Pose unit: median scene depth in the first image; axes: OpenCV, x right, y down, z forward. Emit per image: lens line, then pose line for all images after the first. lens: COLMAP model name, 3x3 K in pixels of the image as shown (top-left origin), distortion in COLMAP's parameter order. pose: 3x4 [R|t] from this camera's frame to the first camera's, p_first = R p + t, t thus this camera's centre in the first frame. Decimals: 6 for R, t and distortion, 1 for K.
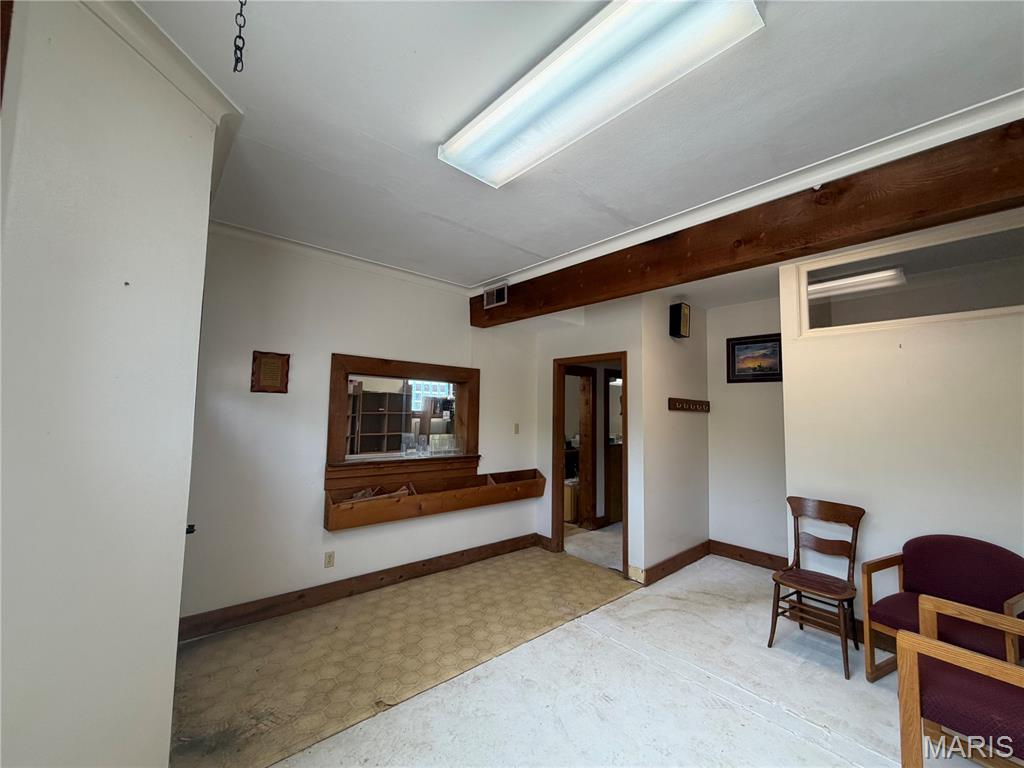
lens RADIAL K [[411.2, 0, 510.1], [0, 411.2, 384.9], [0, 0, 1]] dist [0.000776, 0.000136]
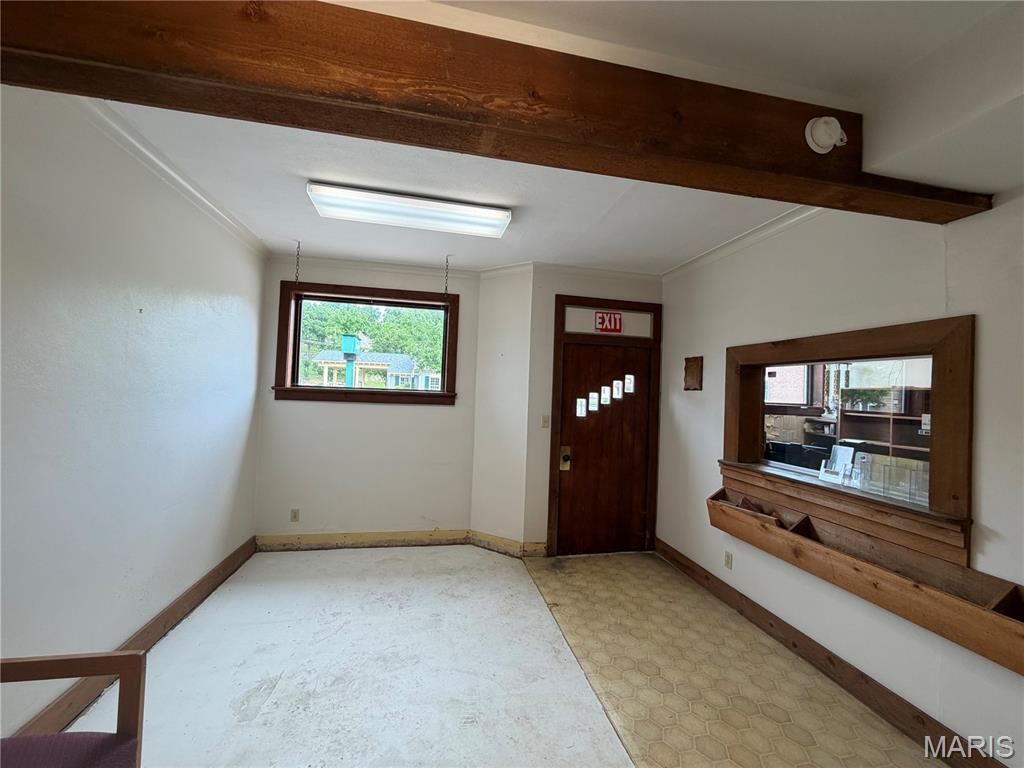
lens RADIAL K [[411.2, 0, 510.1], [0, 411.2, 384.9], [0, 0, 1]] dist [0.000776, 0.000136]
pose [[-0.498891, -0.057297, -0.864769, 0.745080], [0.009066, 0.997413, -0.071316, 0.085203], [0.866617, -0.043418, -0.497081, 1.158702]]
